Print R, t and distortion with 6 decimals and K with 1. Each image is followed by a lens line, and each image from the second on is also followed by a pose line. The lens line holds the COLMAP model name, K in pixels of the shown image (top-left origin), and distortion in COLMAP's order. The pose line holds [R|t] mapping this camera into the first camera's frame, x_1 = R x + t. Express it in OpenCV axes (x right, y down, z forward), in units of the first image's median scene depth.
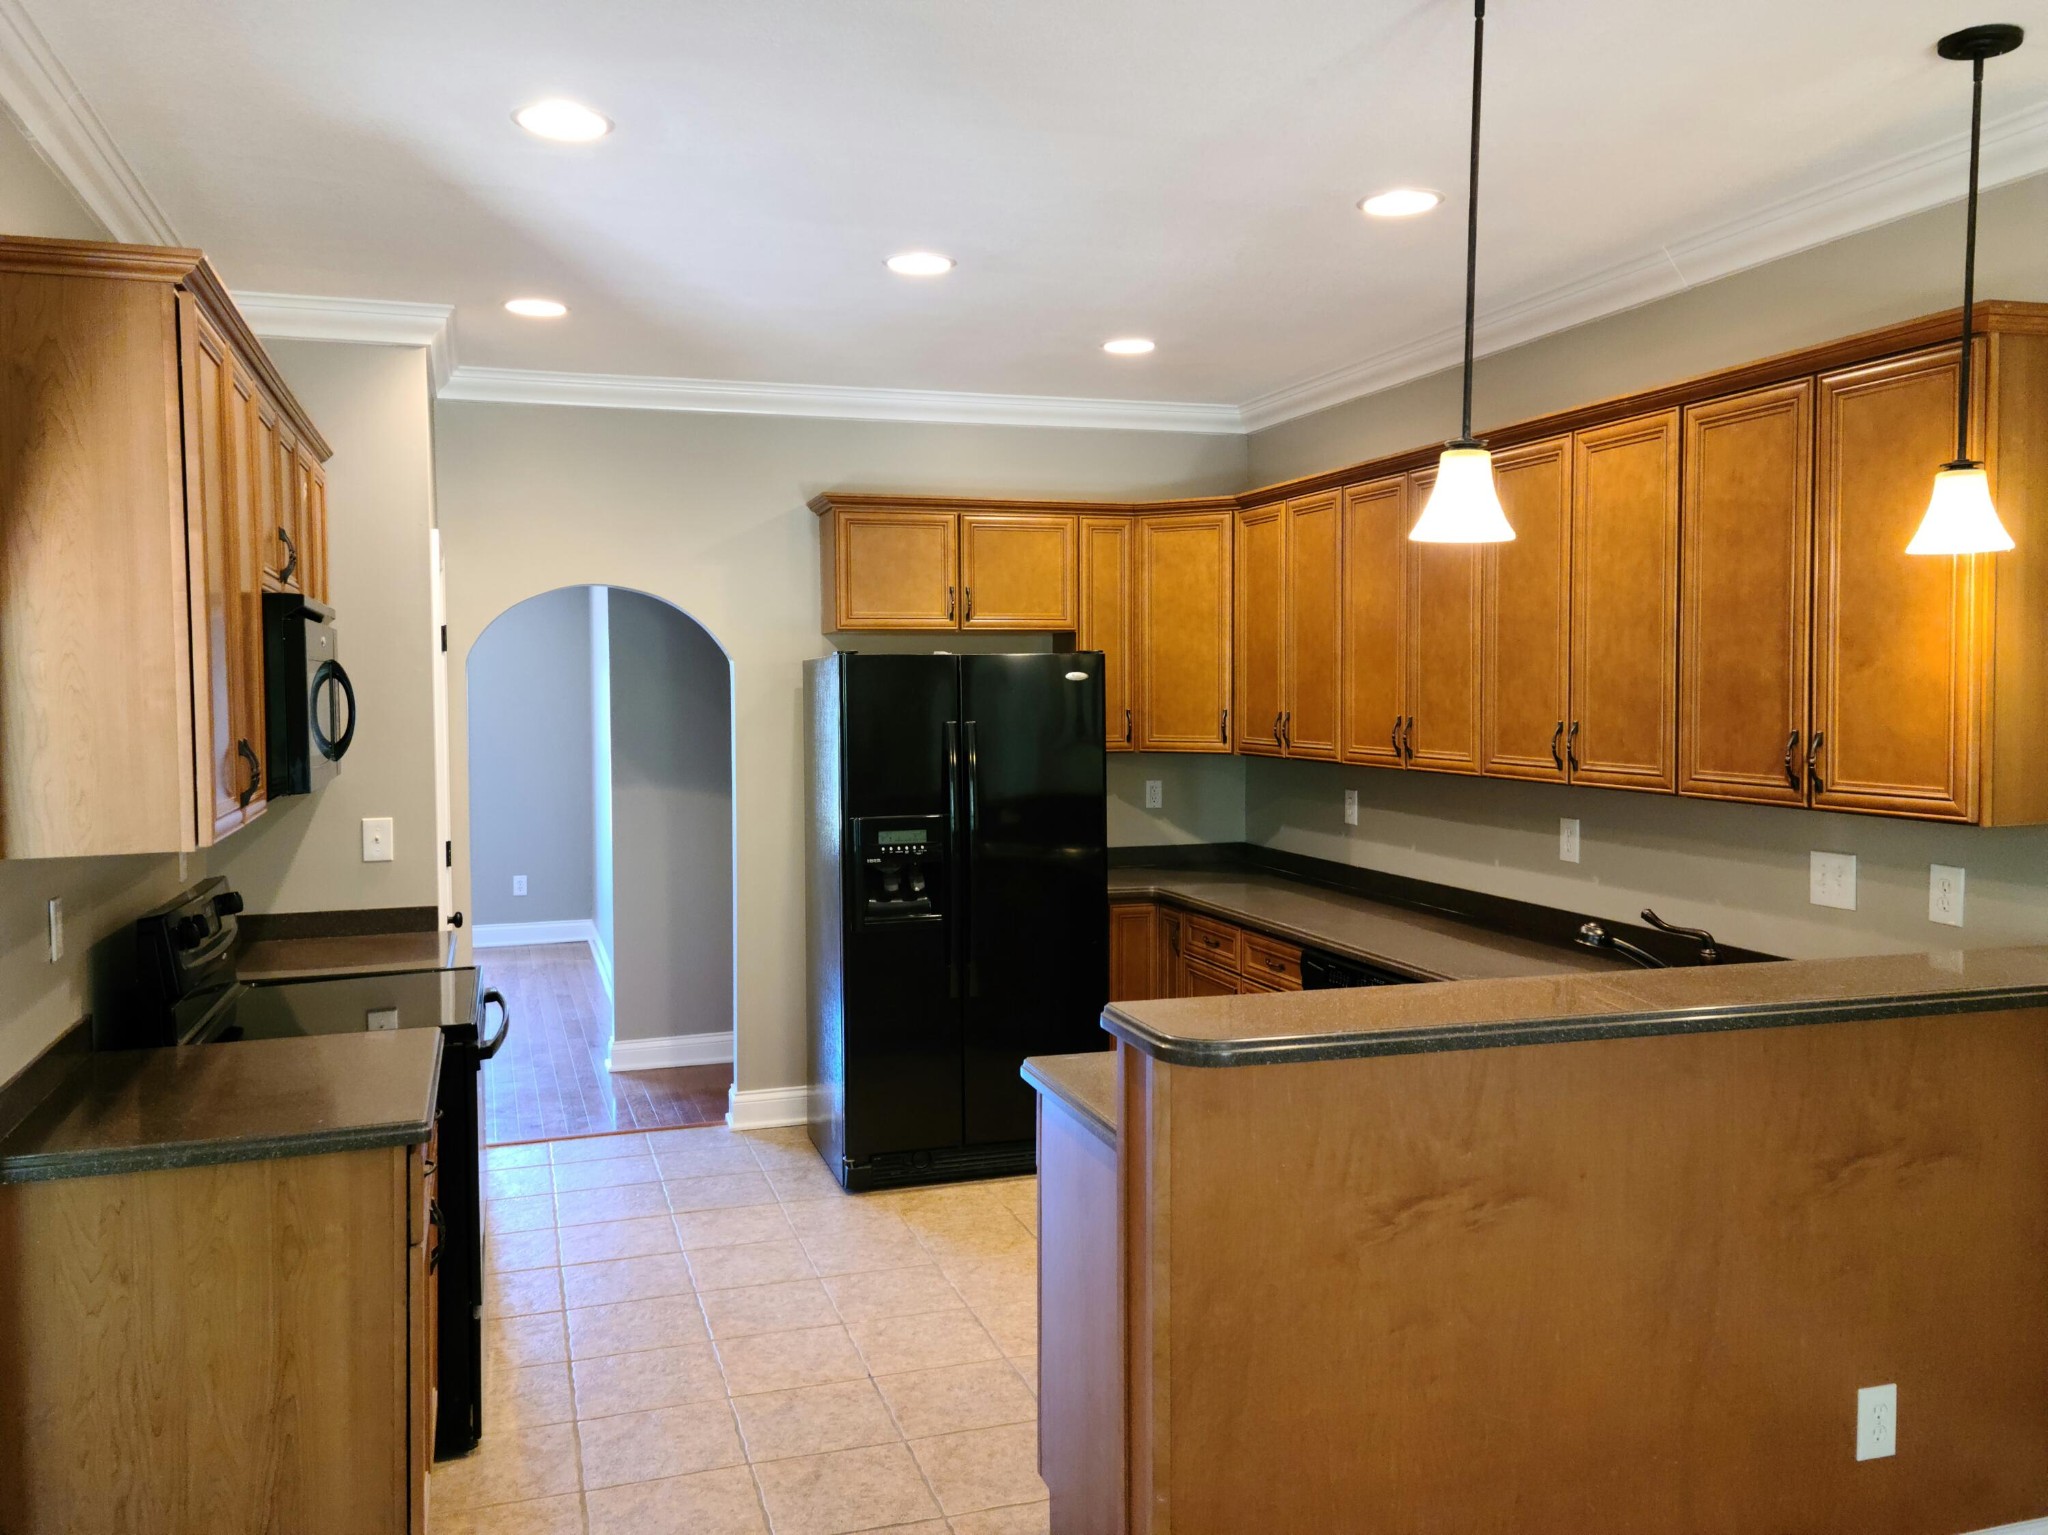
lens RADIAL K [[1607.4, 0, 1030.1], [0, 1607.4, 771.6], [0, 0, 1]] dist [0.092793, -0.055075]
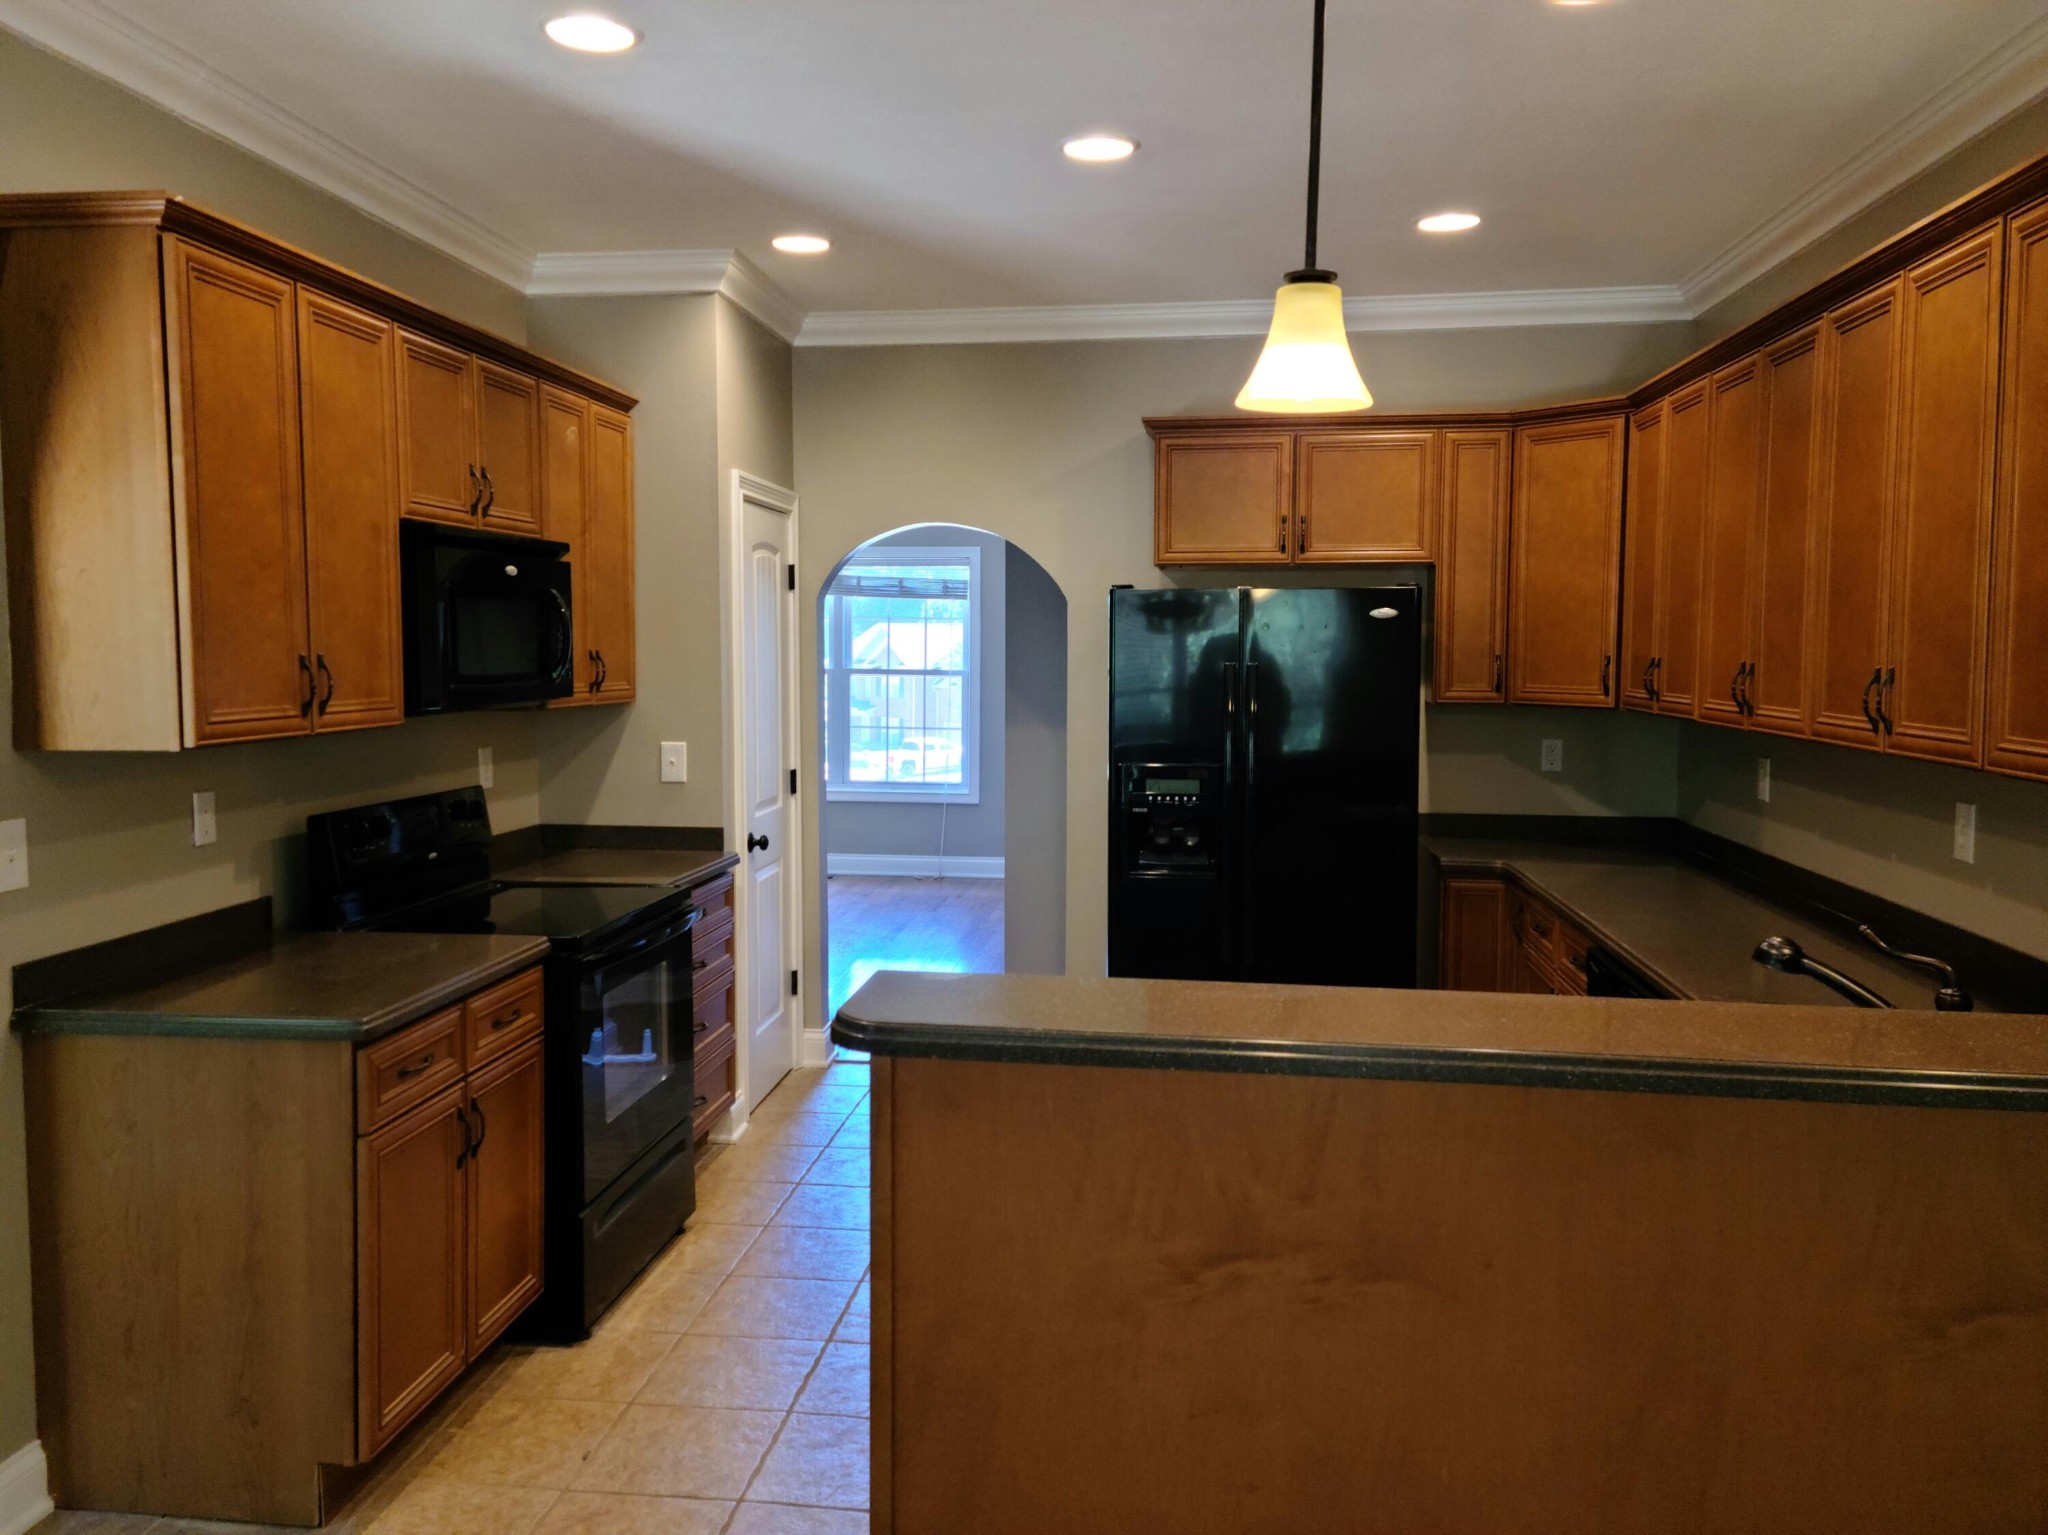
lens RADIAL K [[1607.4, 0, 1006.9], [0, 1607.4, 766.0], [0, 0, 1]] dist [0.092793, -0.055075]
pose [[0.905295, 0.044272, -0.422470, 0.240115], [-0.033922, 0.998912, 0.031990, 0.002739], [0.423427, -0.014630, 0.905812, 0.129438]]
